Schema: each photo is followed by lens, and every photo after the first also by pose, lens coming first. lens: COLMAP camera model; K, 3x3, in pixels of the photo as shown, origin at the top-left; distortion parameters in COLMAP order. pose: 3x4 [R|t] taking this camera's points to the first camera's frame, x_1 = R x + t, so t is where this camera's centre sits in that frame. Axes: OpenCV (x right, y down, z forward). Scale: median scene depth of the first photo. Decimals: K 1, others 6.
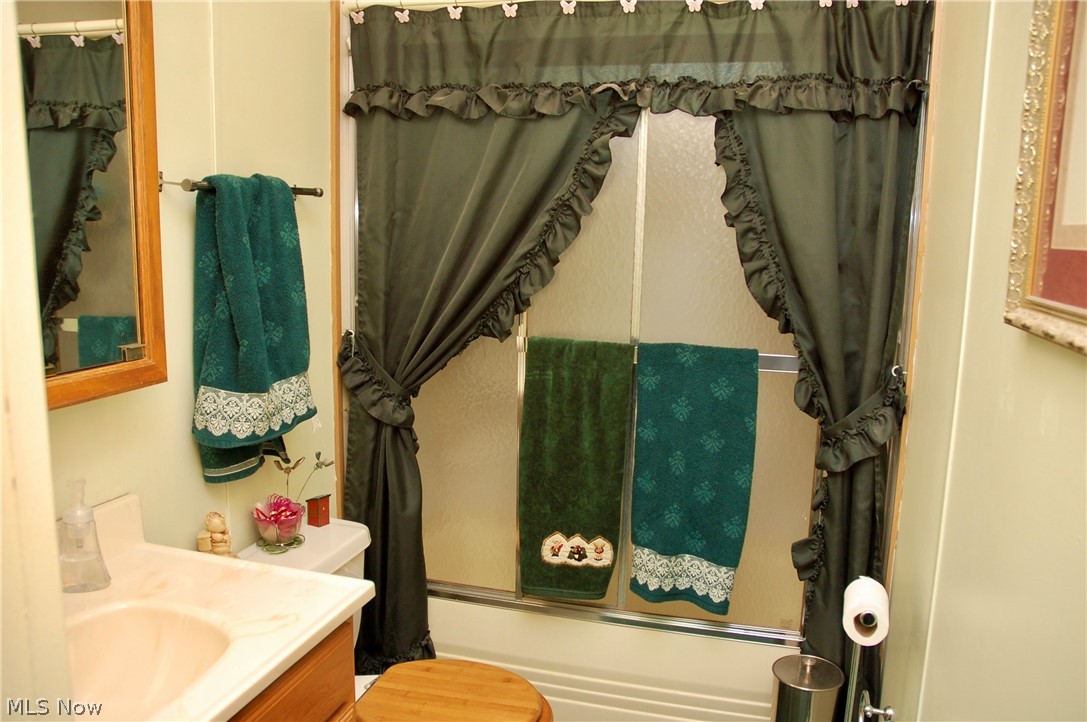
lens RADIAL K [[862.7, 0, 552.5], [0, 862.7, 376.2], [0, 0, 1]] dist [-0.173720, 0.153173]
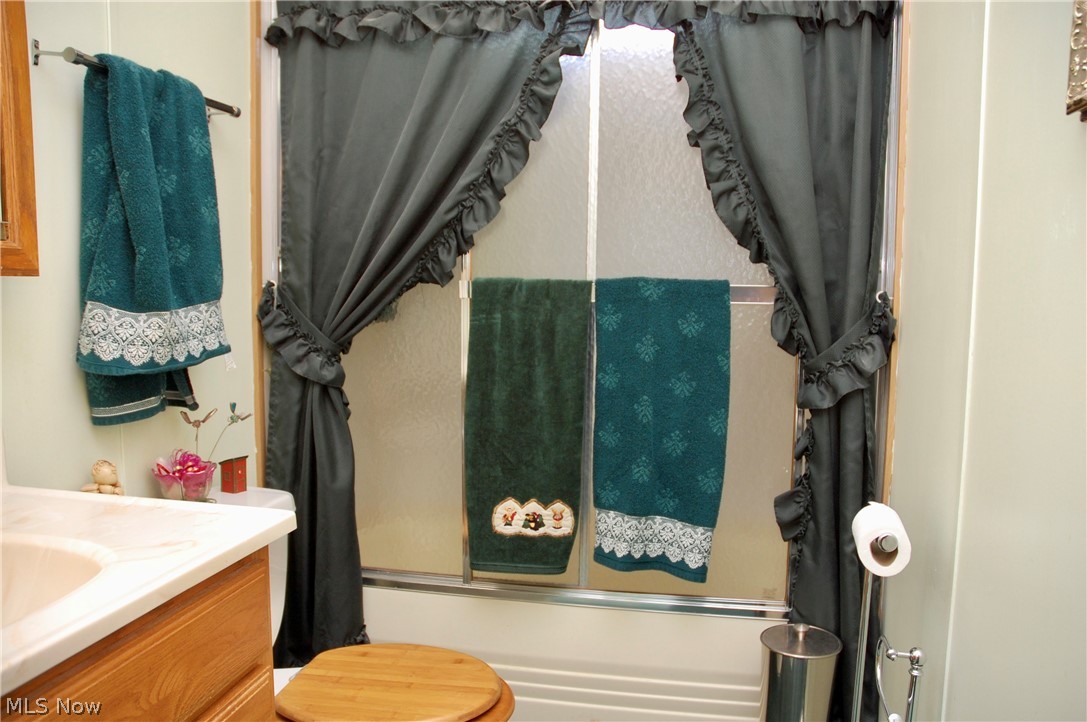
lens RADIAL K [[850.3, 0, 551.8], [0, 850.3, 375.3], [0, 0, 1]] dist [-0.176119, 0.162466]
pose [[0.996460, -0.020285, 0.081580, -0.021225], [0.025545, 0.997626, -0.063959, 0.120822], [-0.080089, 0.065816, 0.994612, 0.132071]]
